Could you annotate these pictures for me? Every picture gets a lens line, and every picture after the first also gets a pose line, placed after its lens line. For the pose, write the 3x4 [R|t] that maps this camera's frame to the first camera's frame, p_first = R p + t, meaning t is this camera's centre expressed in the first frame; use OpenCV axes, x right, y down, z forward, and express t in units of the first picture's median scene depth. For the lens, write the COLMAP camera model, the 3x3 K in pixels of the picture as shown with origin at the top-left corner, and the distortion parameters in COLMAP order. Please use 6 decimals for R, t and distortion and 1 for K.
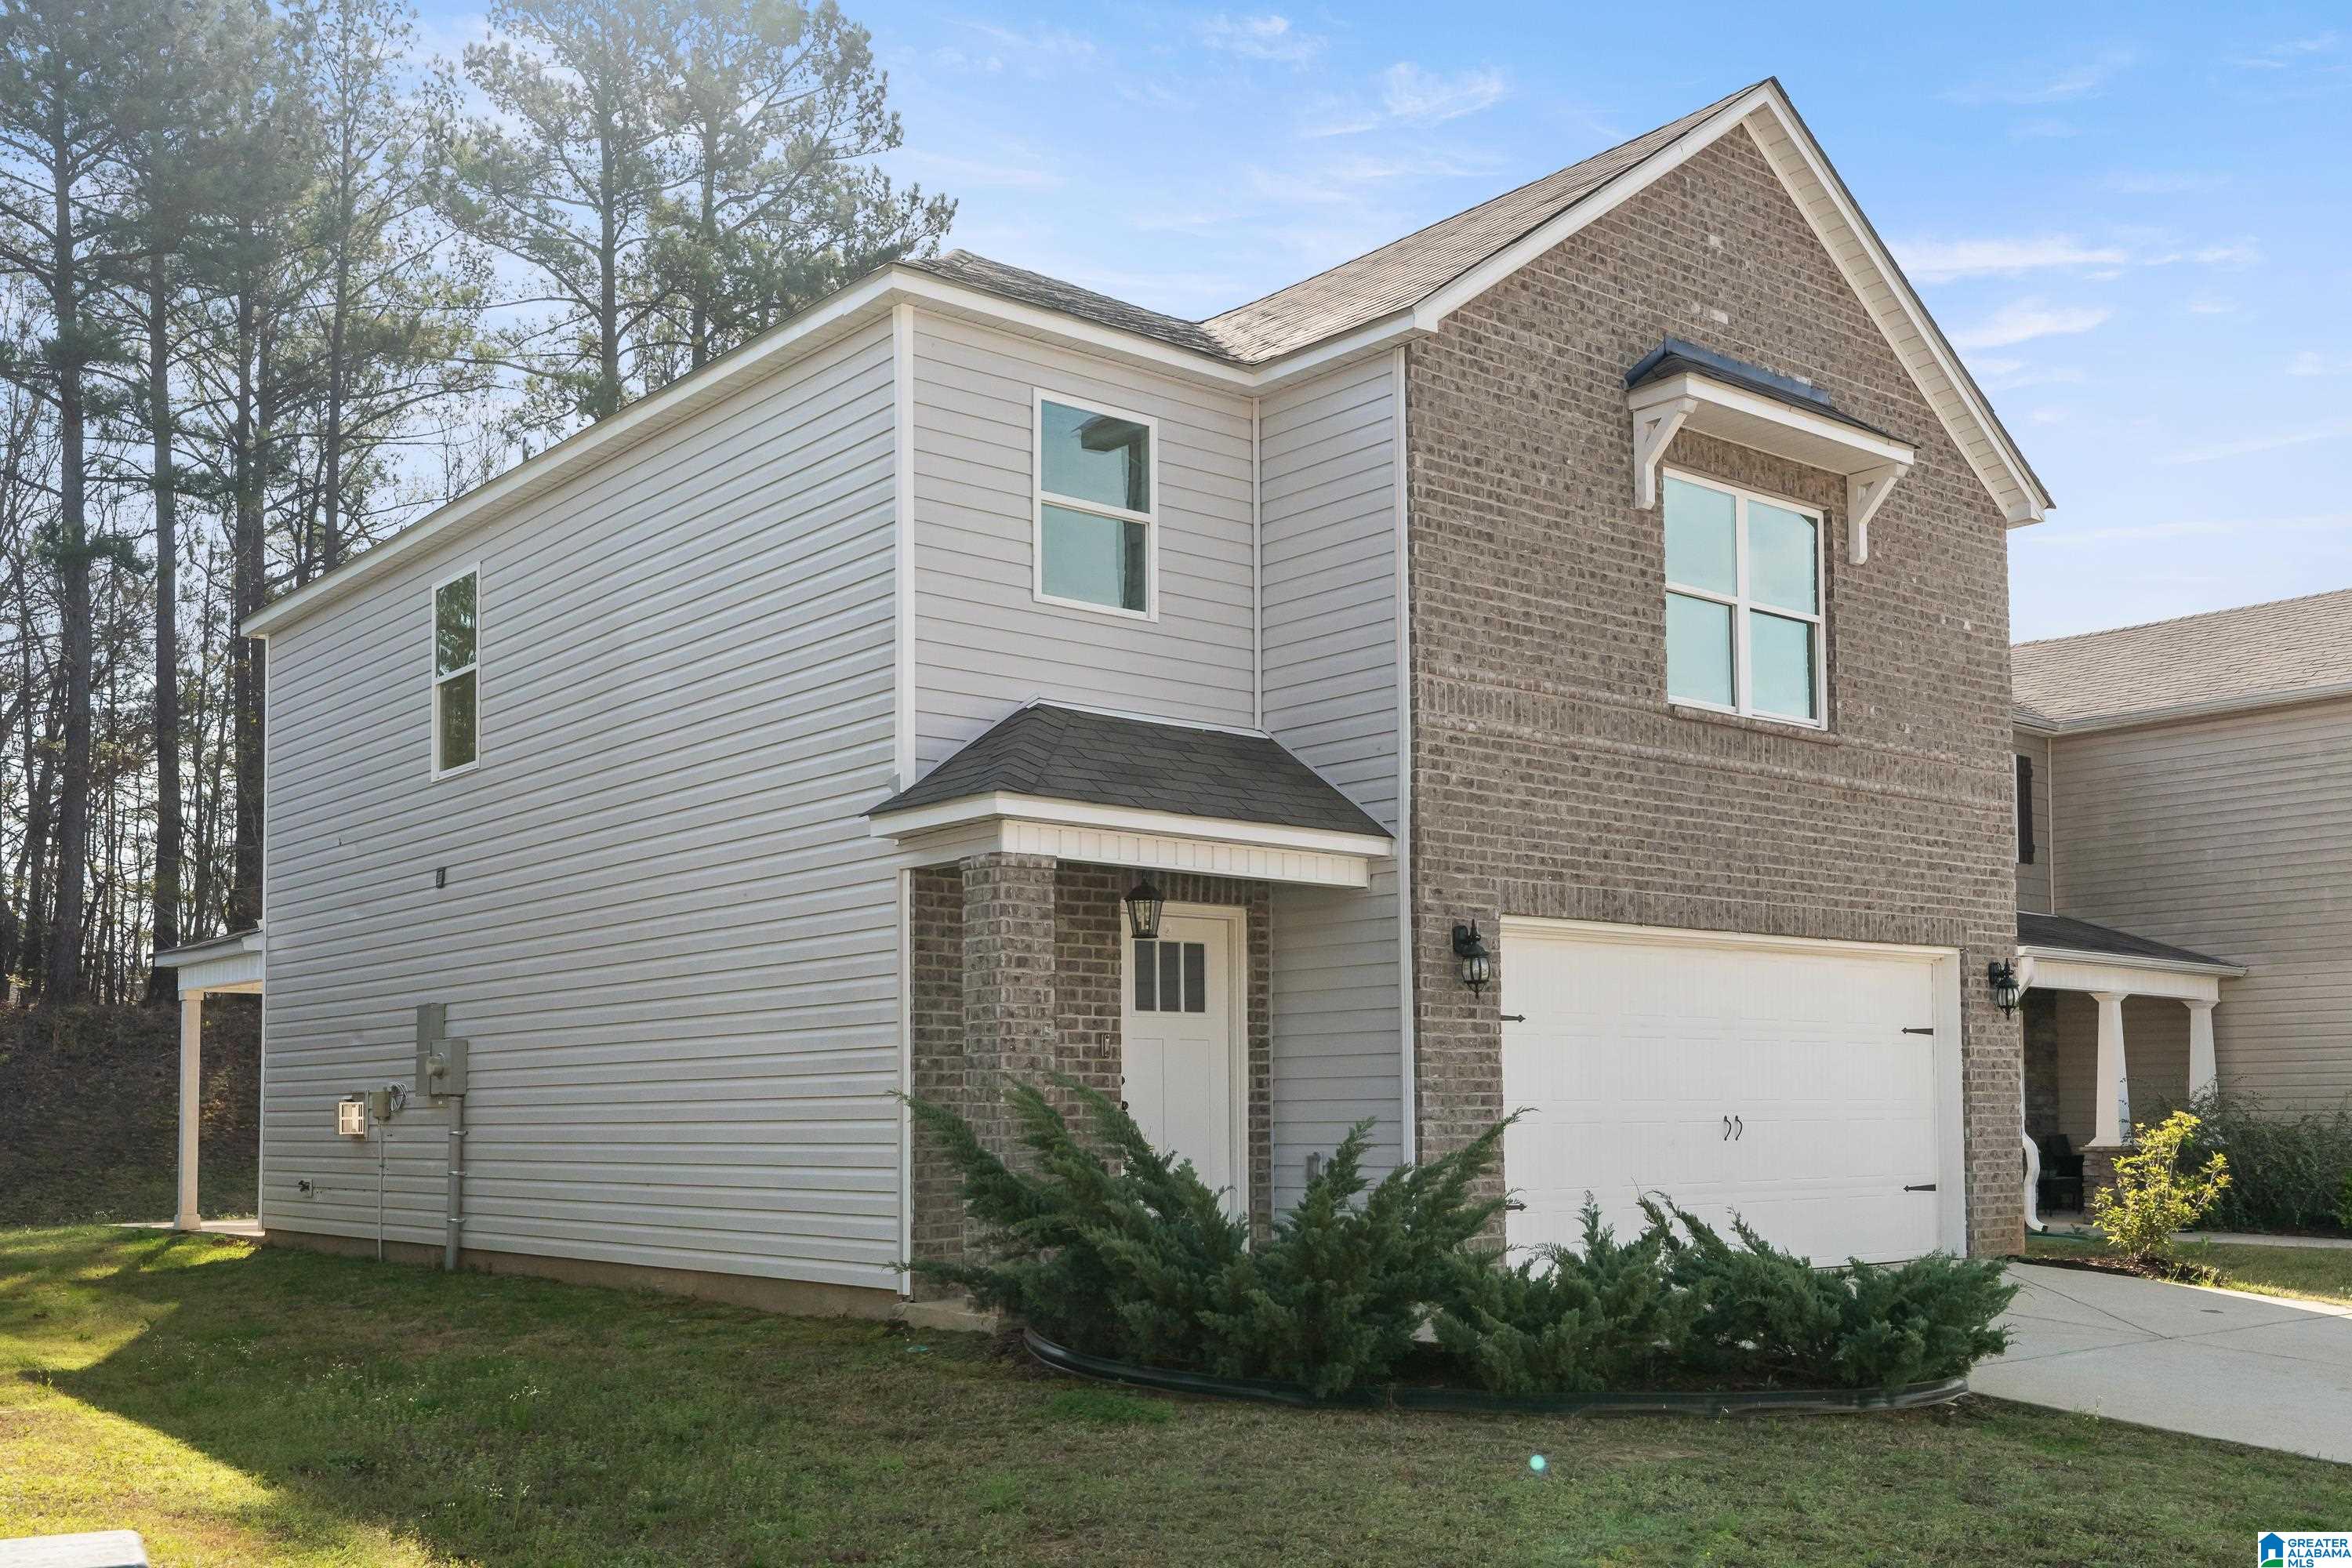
lens RADIAL K [[2234.2, 0, 1179.9], [0, 2234.2, 960.9], [0, 0, 1]] dist [0.003525, 0.005829]
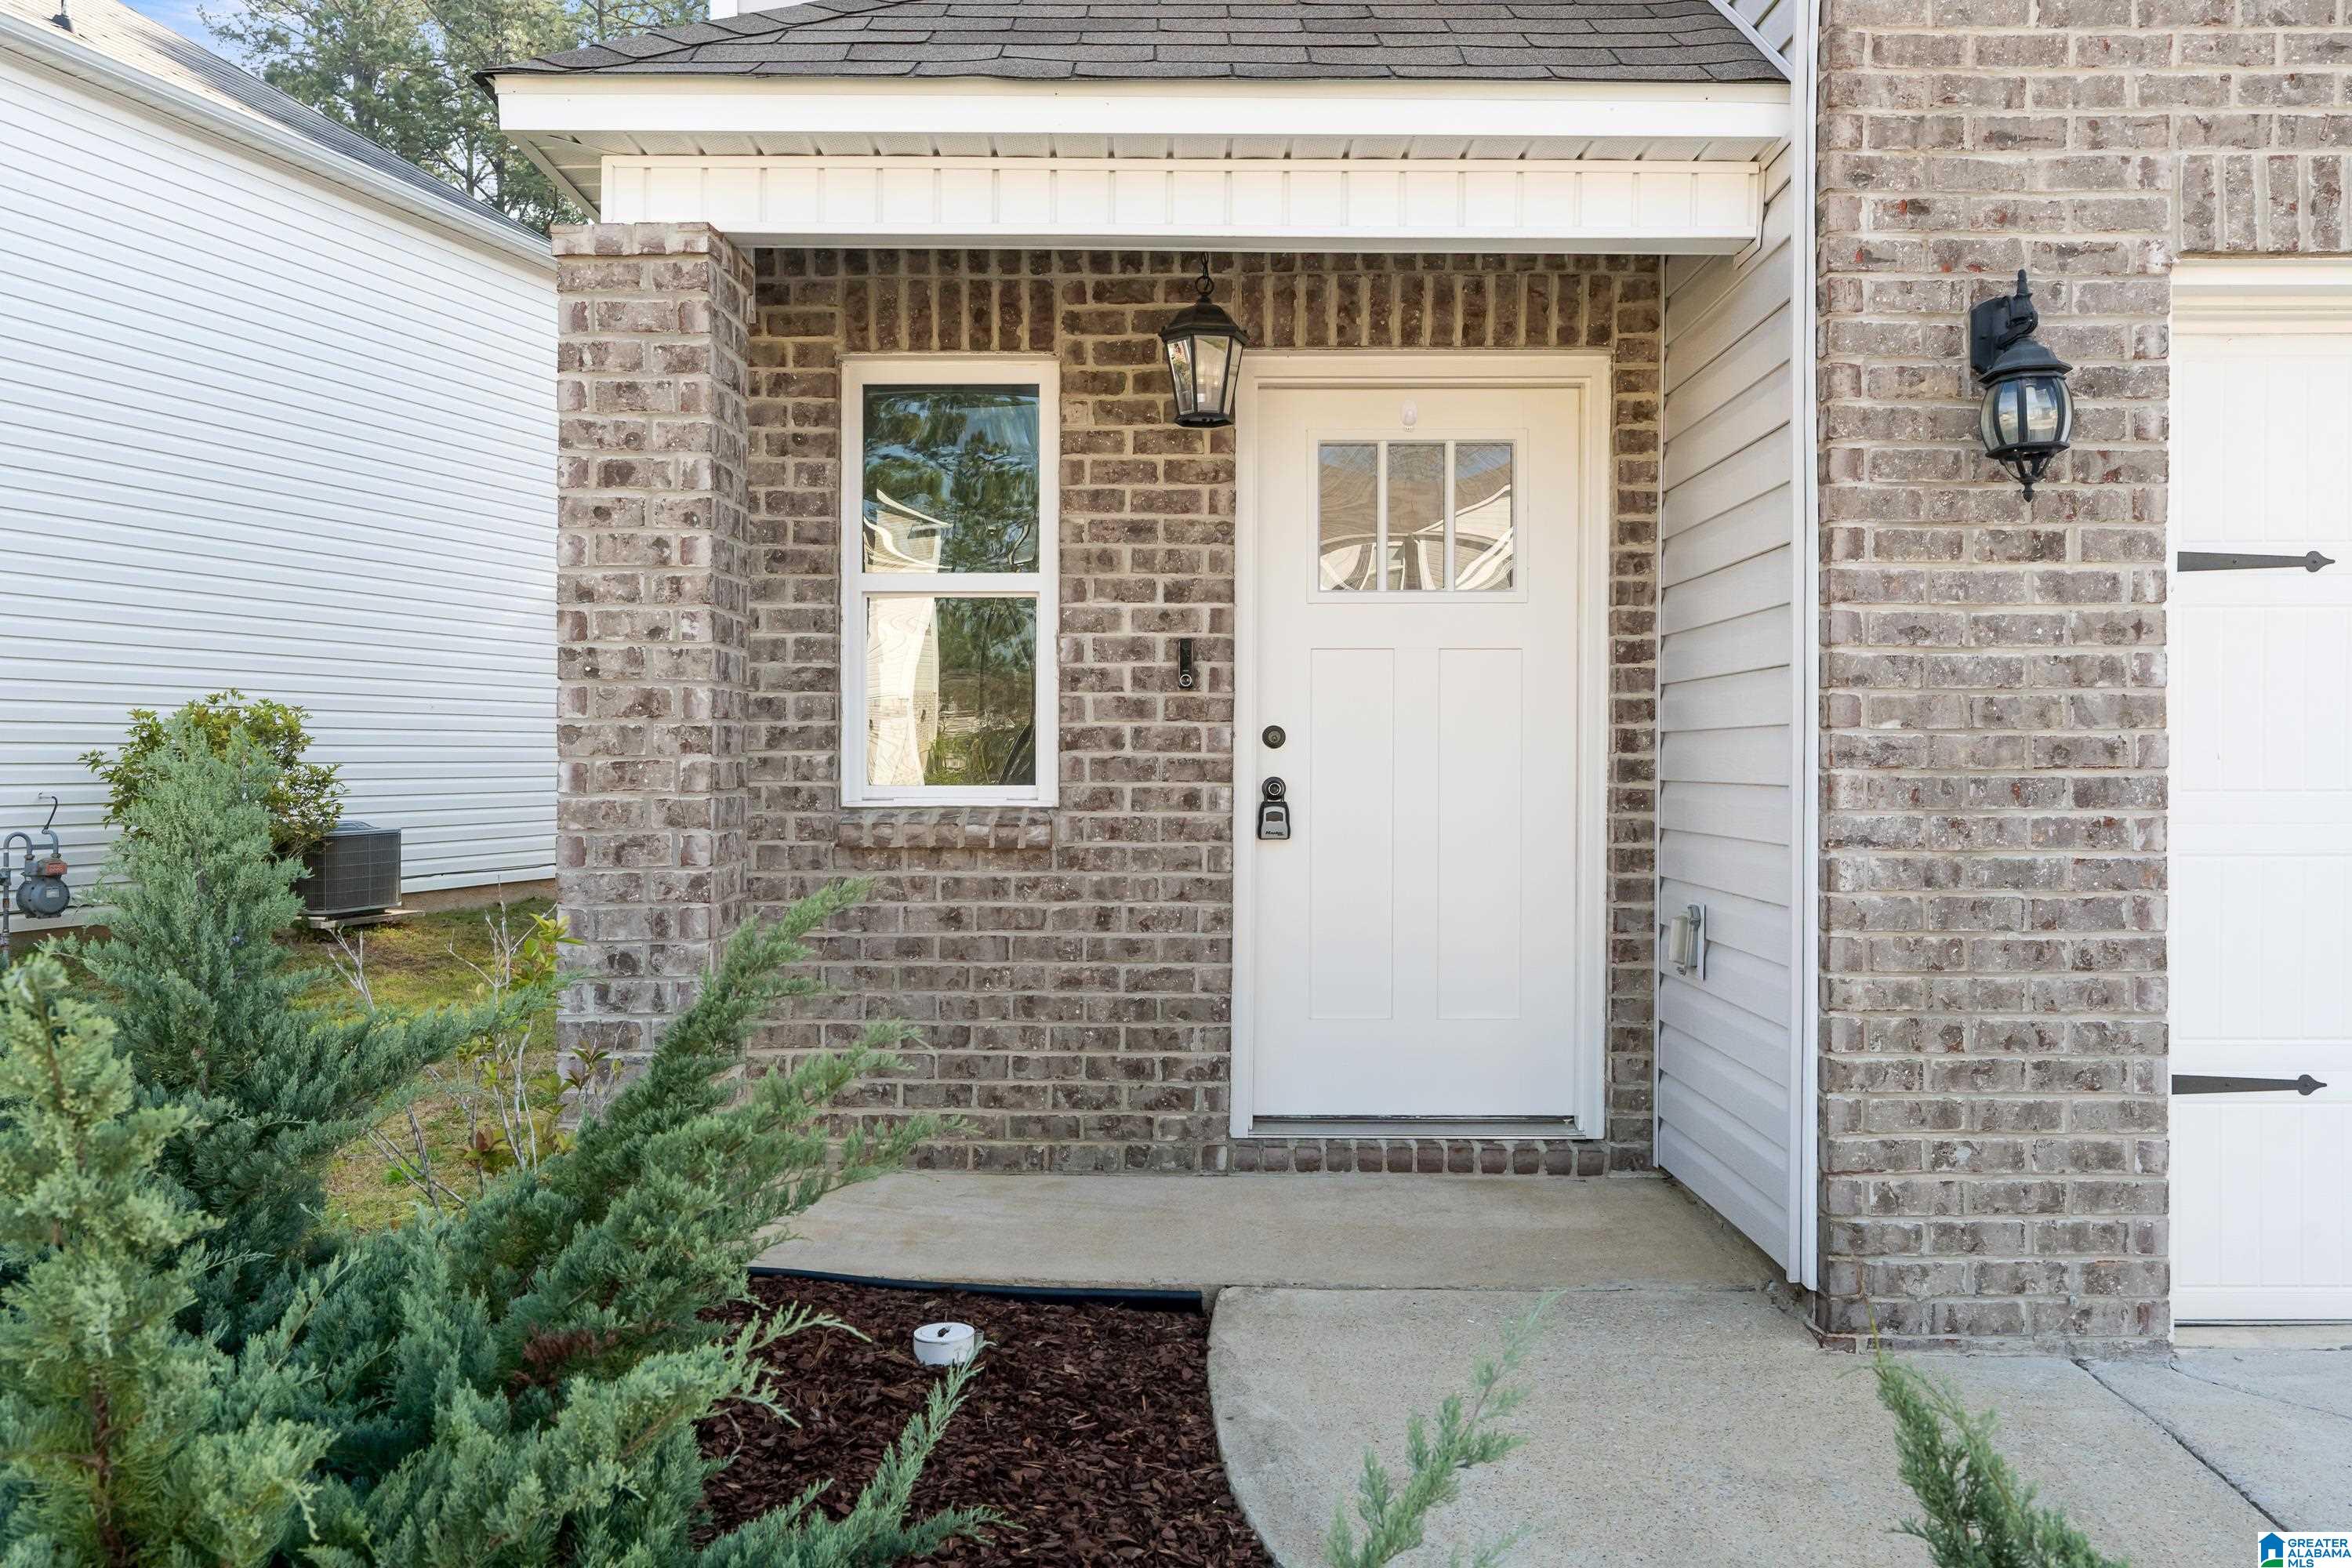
lens RADIAL K [[1818.9, 0, 1176.0], [0, 1818.9, 784.0], [0, 0, 1]] dist [-0.004719, -0.005198]
pose [[0.760647, 0.016291, -0.648961, 0.195121], [0.040188, 0.996586, 0.072122, 0.031709], [0.647920, -0.080940, 0.757396, 0.632361]]
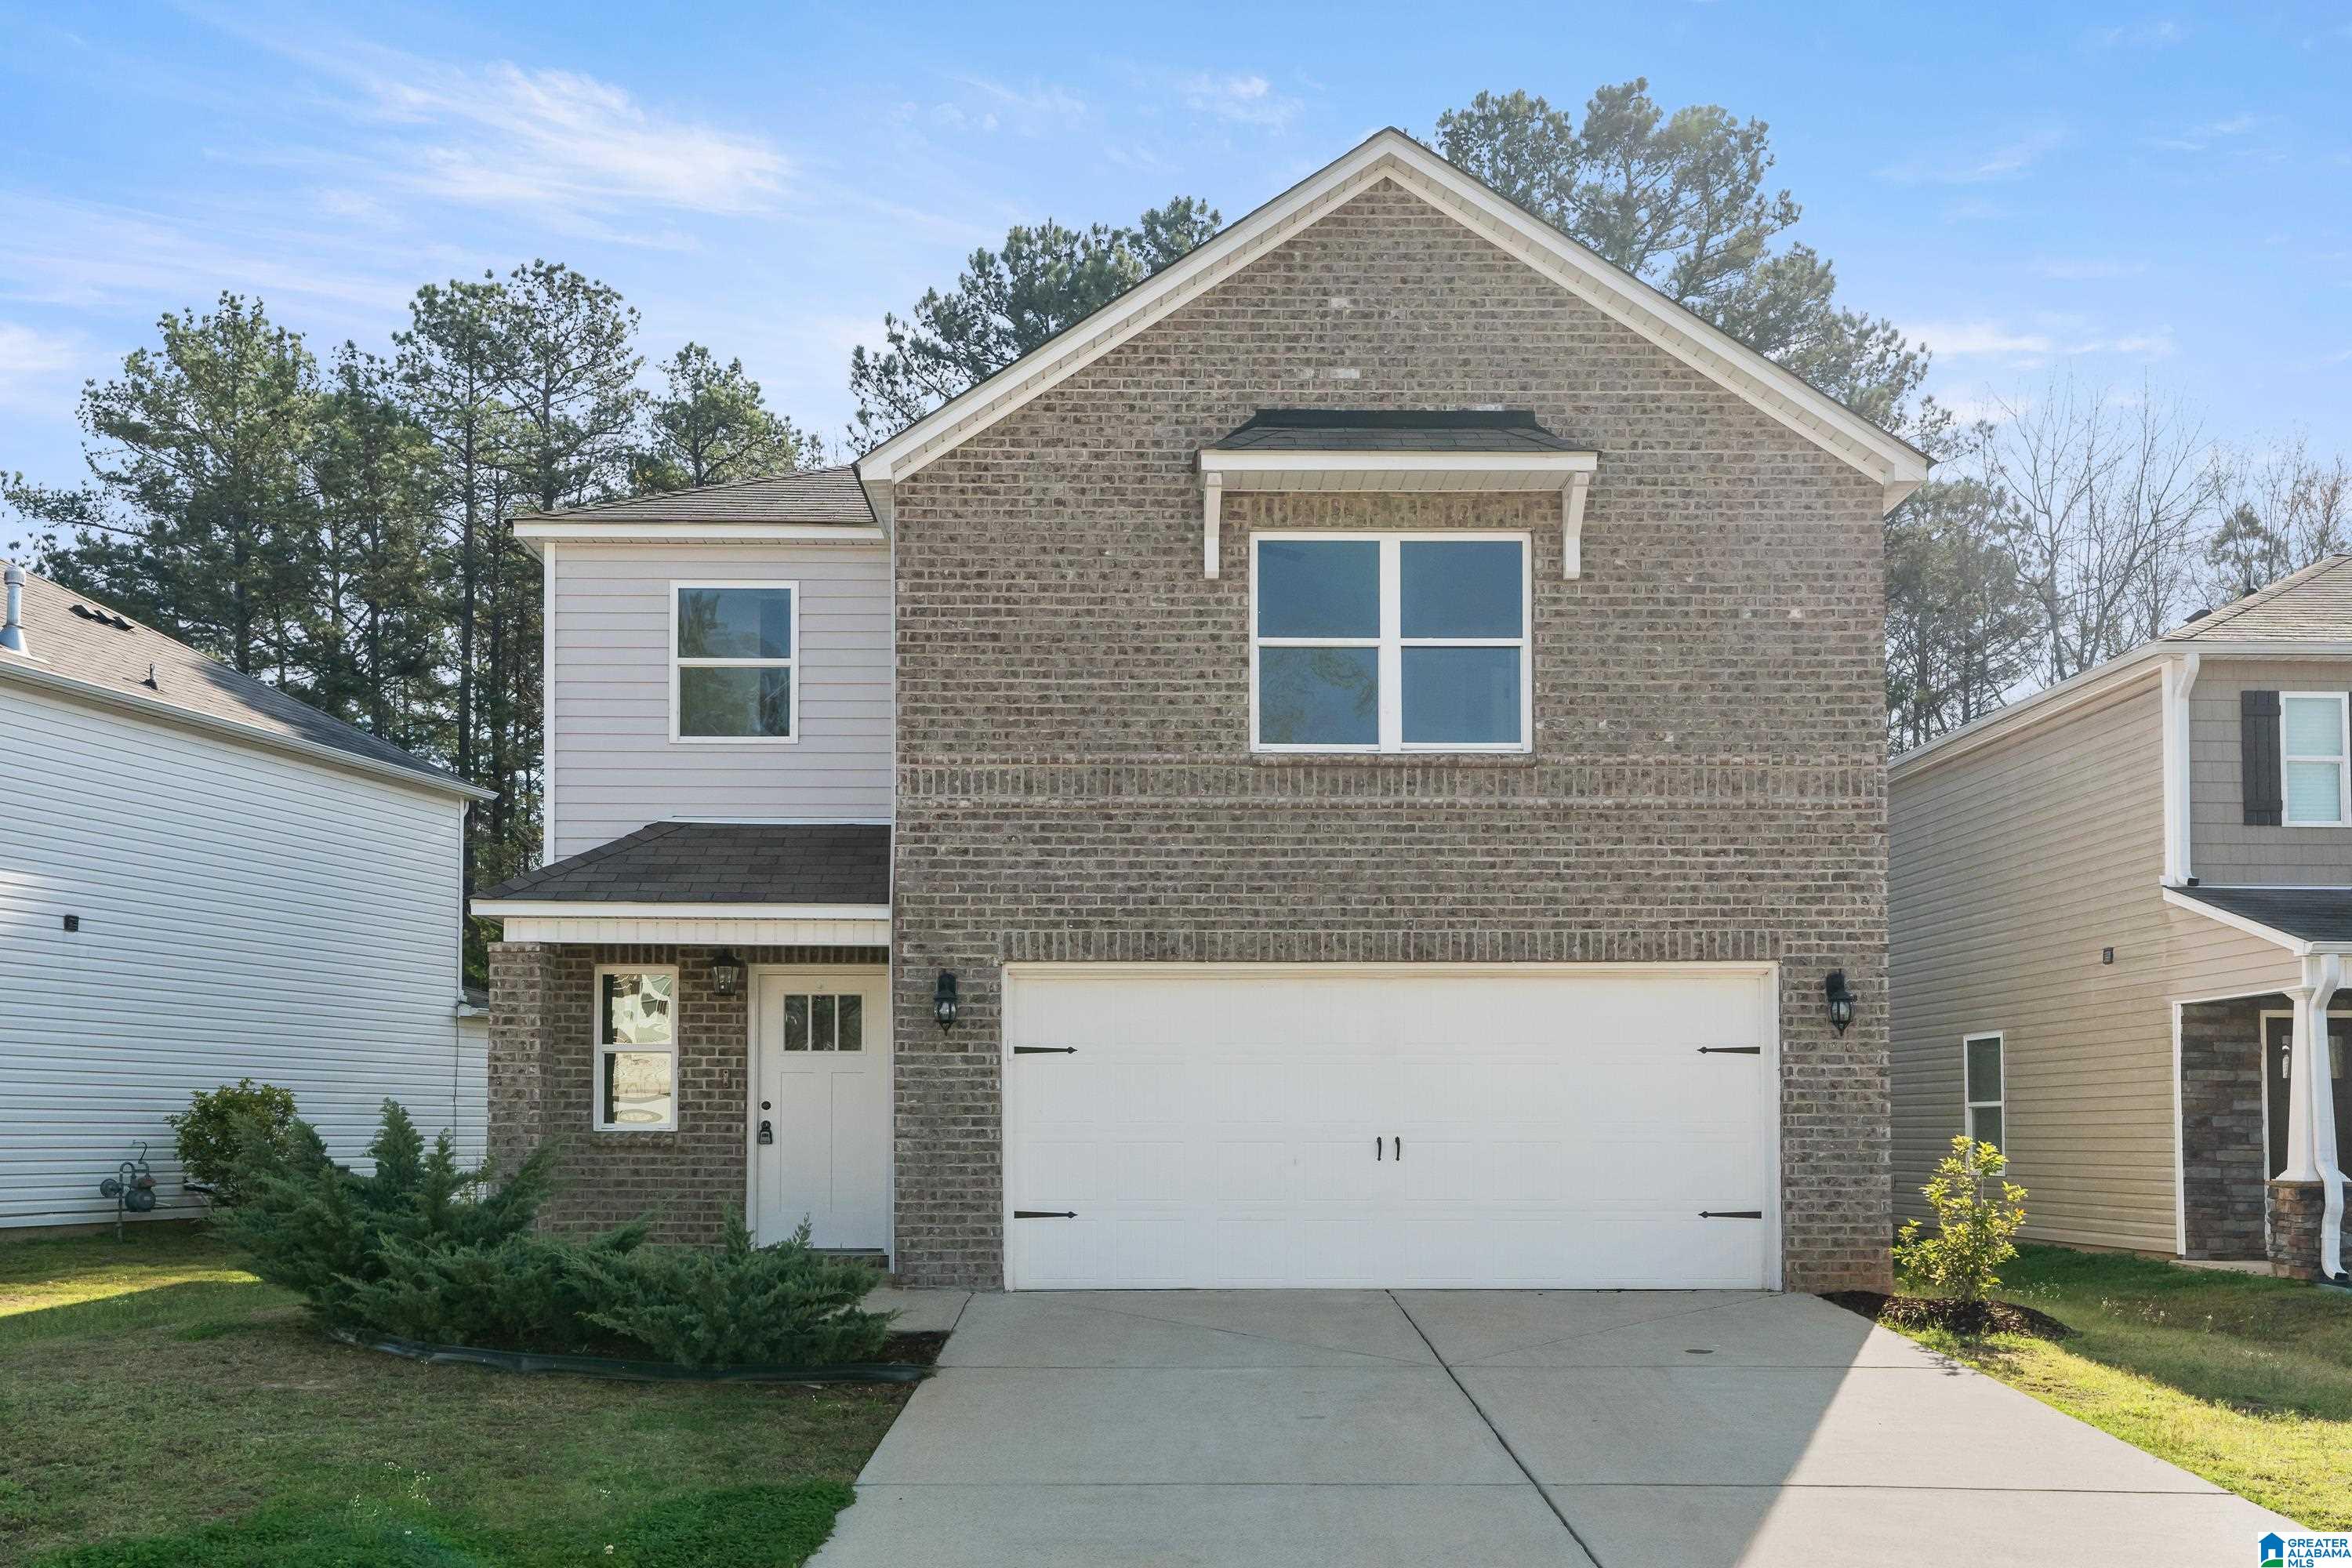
lens RADIAL K [[1959.2, 0, 1066.3], [0, 1959.2, 1034.0], [0, 0, 1]] dist [-0.001450, 0.001752]
pose [[0.790898, -0.025167, -0.611430, 0.736918], [0.036471, 0.999316, 0.006042, 0.011010], [0.610860, -0.027078, 0.791276, 0.198933]]
